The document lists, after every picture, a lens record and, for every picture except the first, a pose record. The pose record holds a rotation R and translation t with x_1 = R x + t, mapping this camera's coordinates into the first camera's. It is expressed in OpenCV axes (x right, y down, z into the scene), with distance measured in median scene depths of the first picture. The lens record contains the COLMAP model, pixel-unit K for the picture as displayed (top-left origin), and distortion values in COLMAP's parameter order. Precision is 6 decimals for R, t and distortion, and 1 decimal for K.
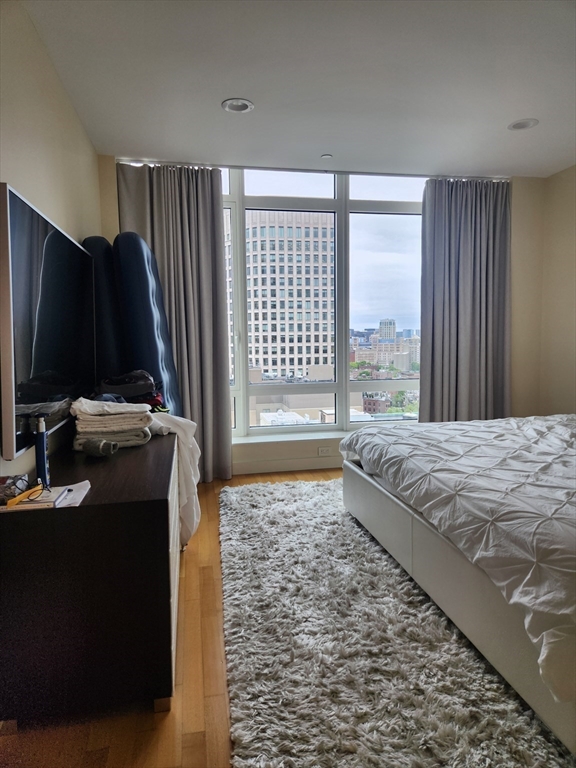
lens RADIAL K [[514.8, 0, 290.3], [0, 514.8, 382.2], [0, 0, 1]] dist [0.070302, -0.065020]
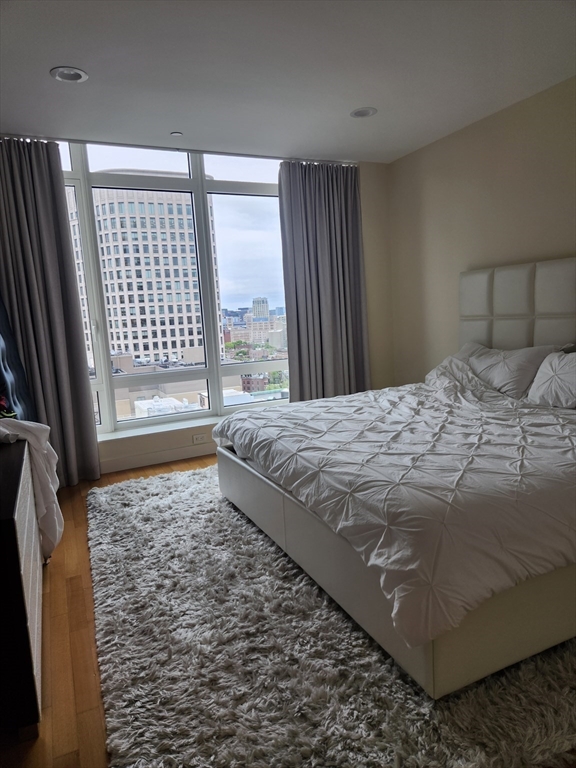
lens RADIAL K [[514.8, 0, 297.1], [0, 514.8, 384.1], [0, 0, 1]] dist [0.070302, -0.065020]
pose [[0.966789, -0.076097, 0.243983, 0.015660], [0.065717, 0.996564, 0.050418, -0.008928], [-0.246981, -0.032710, 0.968468, -0.002363]]
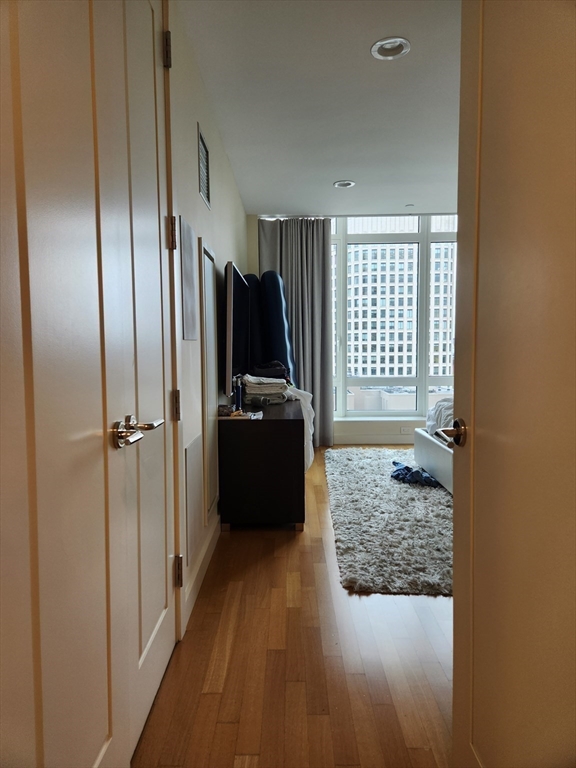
lens RADIAL K [[514.8, 0, 283.8], [0, 514.8, 379.4], [0, 0, 1]] dist [0.070302, -0.065020]
pose [[0.979249, 0.017694, -0.201888, 0.030223], [-0.022376, 0.999531, -0.020930, 0.046778], [0.201423, 0.025013, 0.979185, -0.361734]]
